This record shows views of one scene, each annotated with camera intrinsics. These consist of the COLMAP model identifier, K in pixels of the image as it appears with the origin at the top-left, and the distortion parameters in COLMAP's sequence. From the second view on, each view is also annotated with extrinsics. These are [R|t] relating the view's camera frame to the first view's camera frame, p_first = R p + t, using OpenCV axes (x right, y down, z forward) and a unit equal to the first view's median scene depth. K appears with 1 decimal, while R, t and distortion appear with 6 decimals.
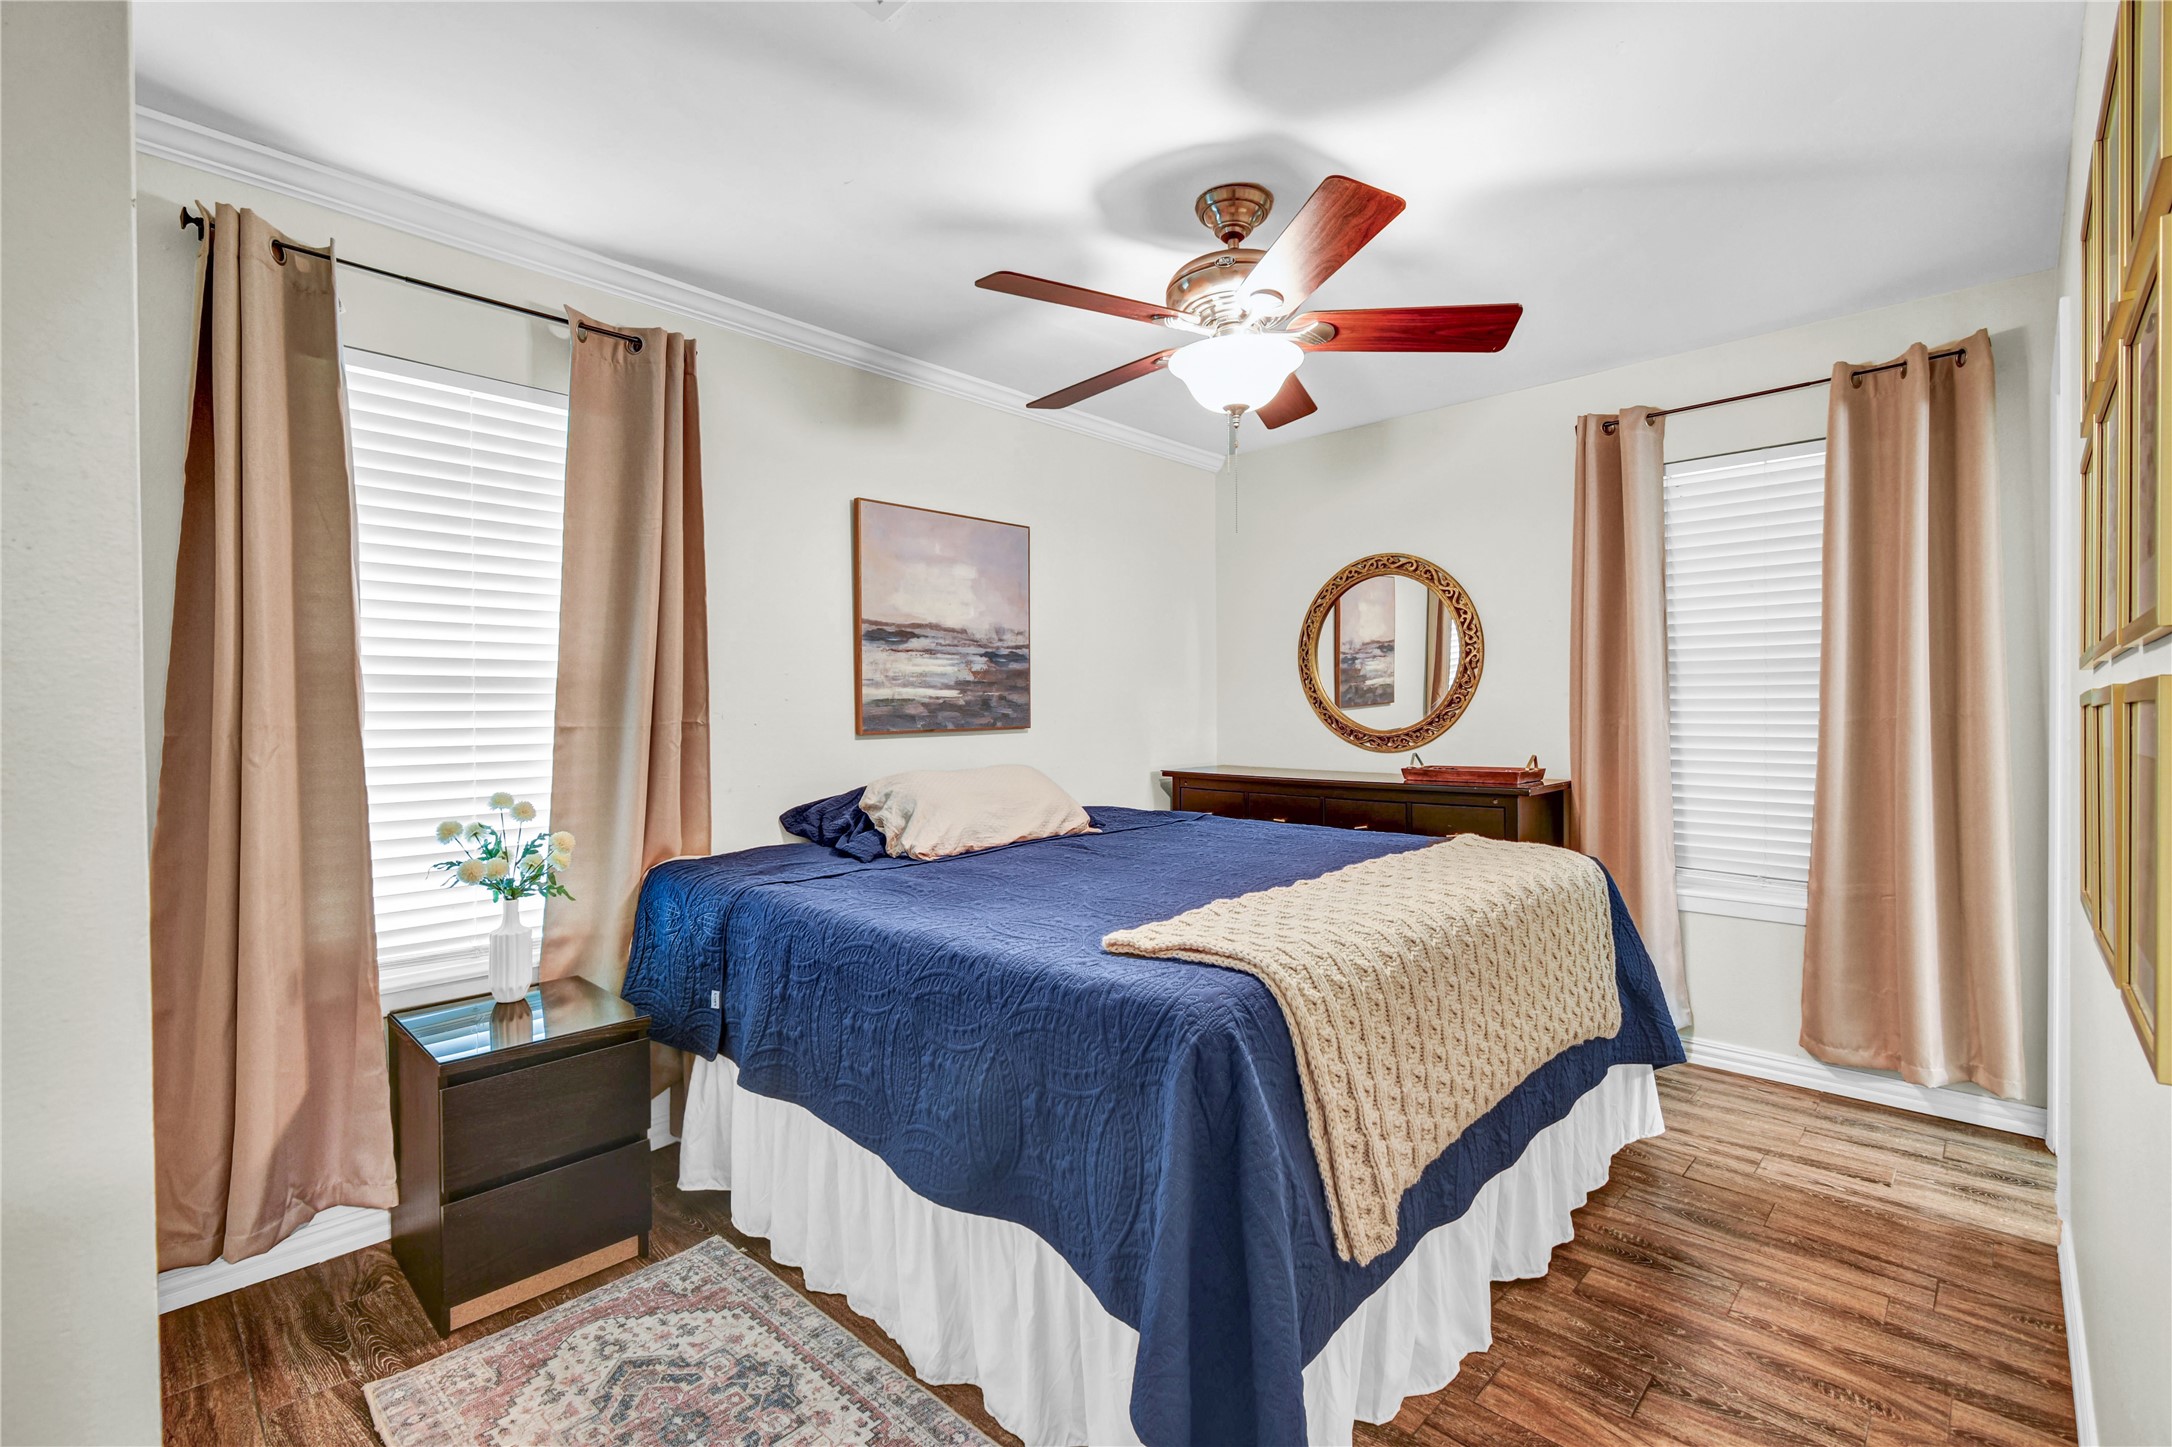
lens RADIAL K [[960.6, 0, 1090.1], [0, 960.6, 720.8], [0, 0, 1]] dist [0.003571, -0.003209]
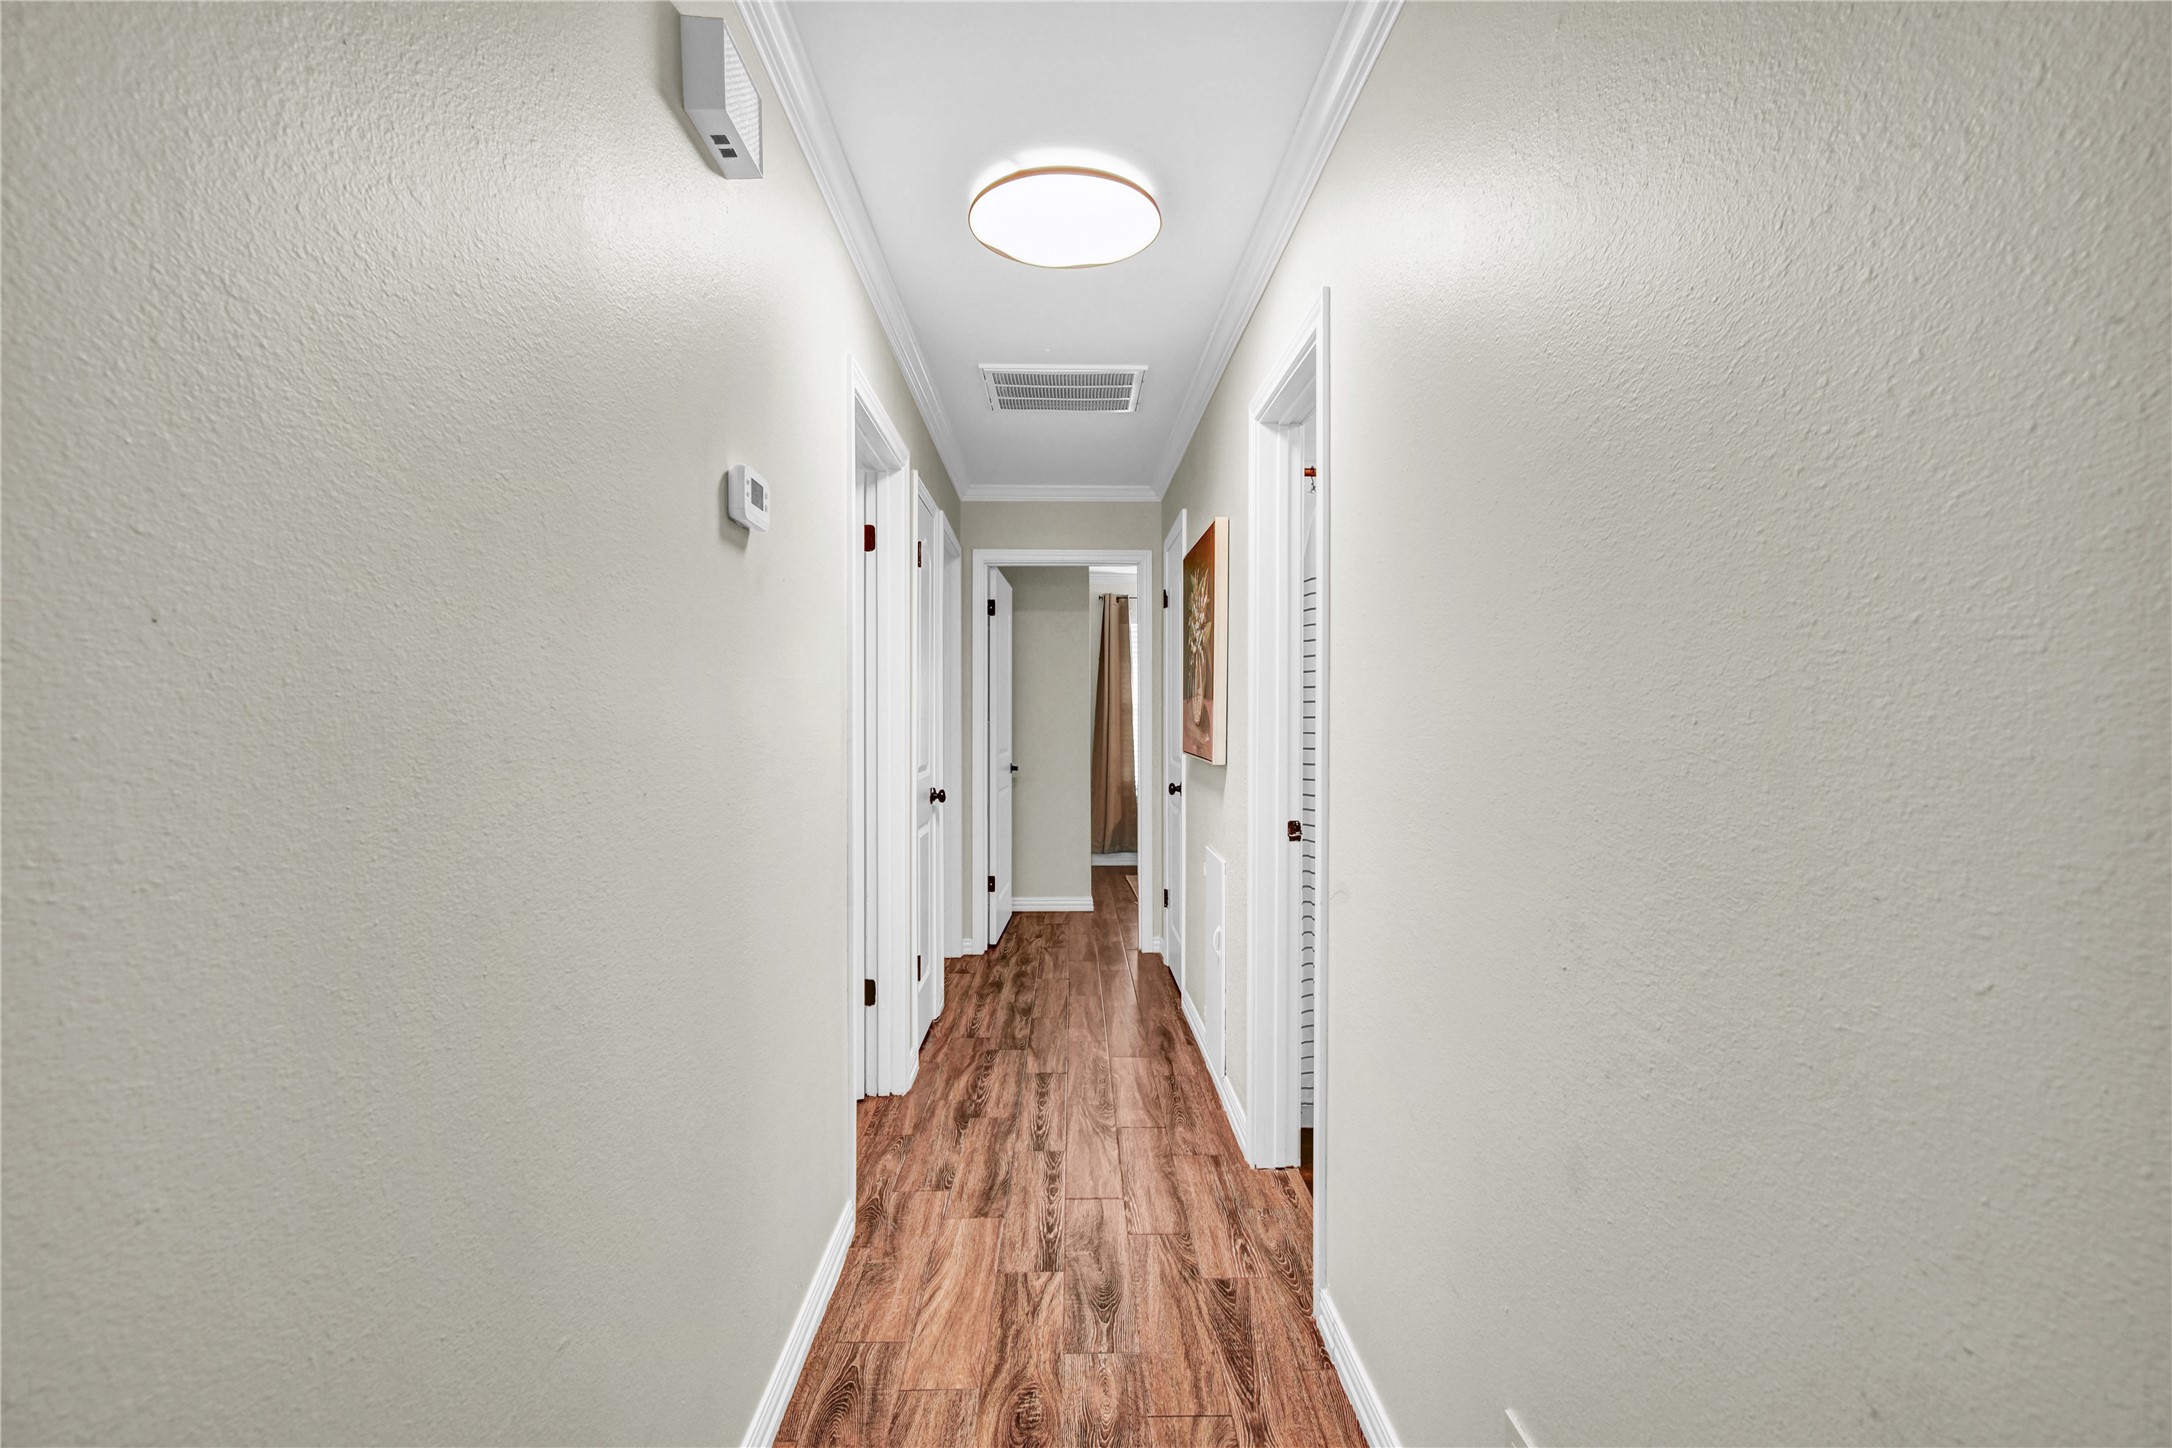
lens RADIAL K [[960.6, 0, 1084.9], [0, 960.6, 723.8], [0, 0, 1]] dist [0.003571, -0.003209]
pose [[0.713816, 0.009458, -0.700269, 1.776208], [-0.012351, 0.999923, 0.000915, 0.011239], [0.700224, 0.007996, 0.713878, -1.848451]]
